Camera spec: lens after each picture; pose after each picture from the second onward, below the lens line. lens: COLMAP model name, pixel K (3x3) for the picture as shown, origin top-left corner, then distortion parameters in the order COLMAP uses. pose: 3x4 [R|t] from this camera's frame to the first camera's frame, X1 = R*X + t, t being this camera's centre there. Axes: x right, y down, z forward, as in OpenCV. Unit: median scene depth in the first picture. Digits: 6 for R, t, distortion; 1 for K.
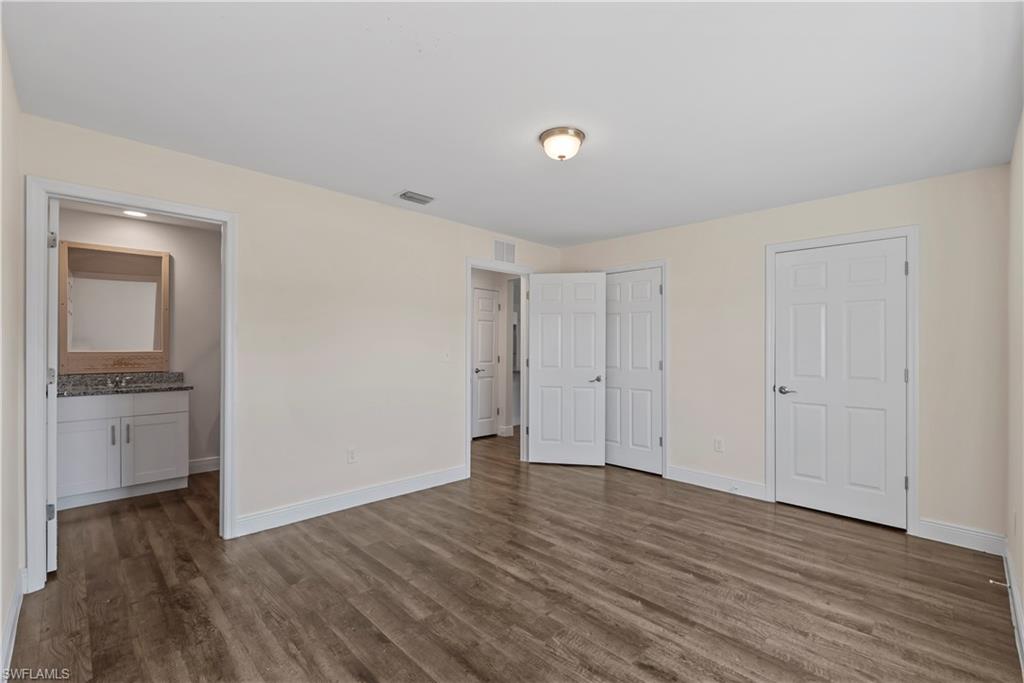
lens RADIAL K [[456.0, 0, 515.5], [0, 456.0, 347.3], [0, 0, 1]] dist [-0.000141, -0.000697]
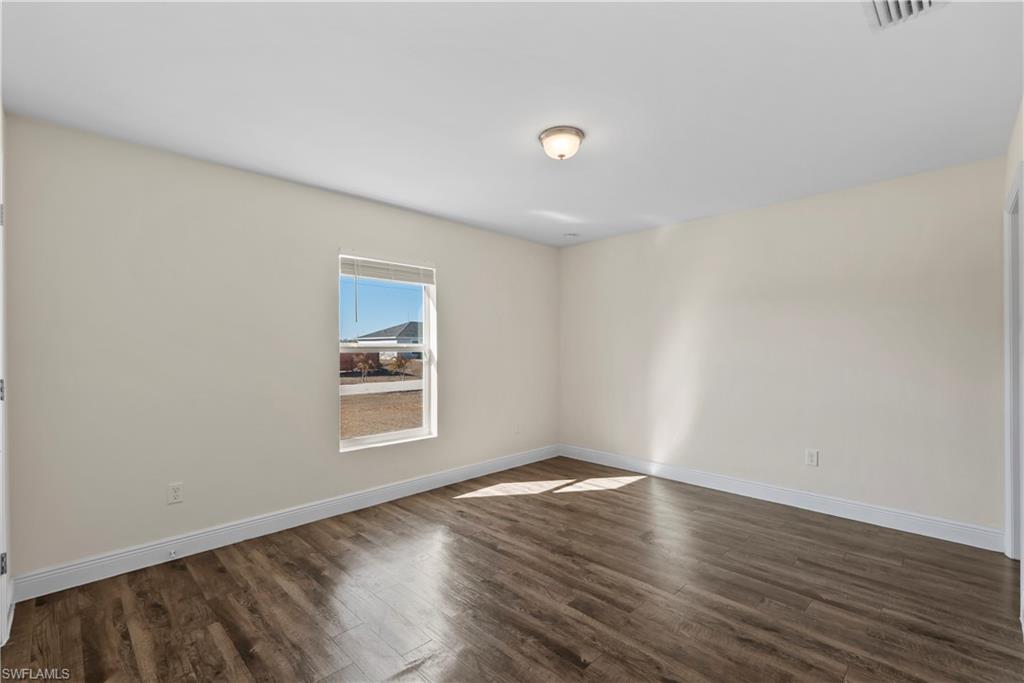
lens RADIAL K [[456.0, 0, 515.5], [0, 456.0, 347.3], [0, 0, 1]] dist [-0.000141, -0.000697]
pose [[-0.999985, -0.004164, -0.003563, 0.210273], [-0.004161, 0.999991, -0.000881, 0.001490], [0.003567, -0.000866, -0.999993, 2.067841]]
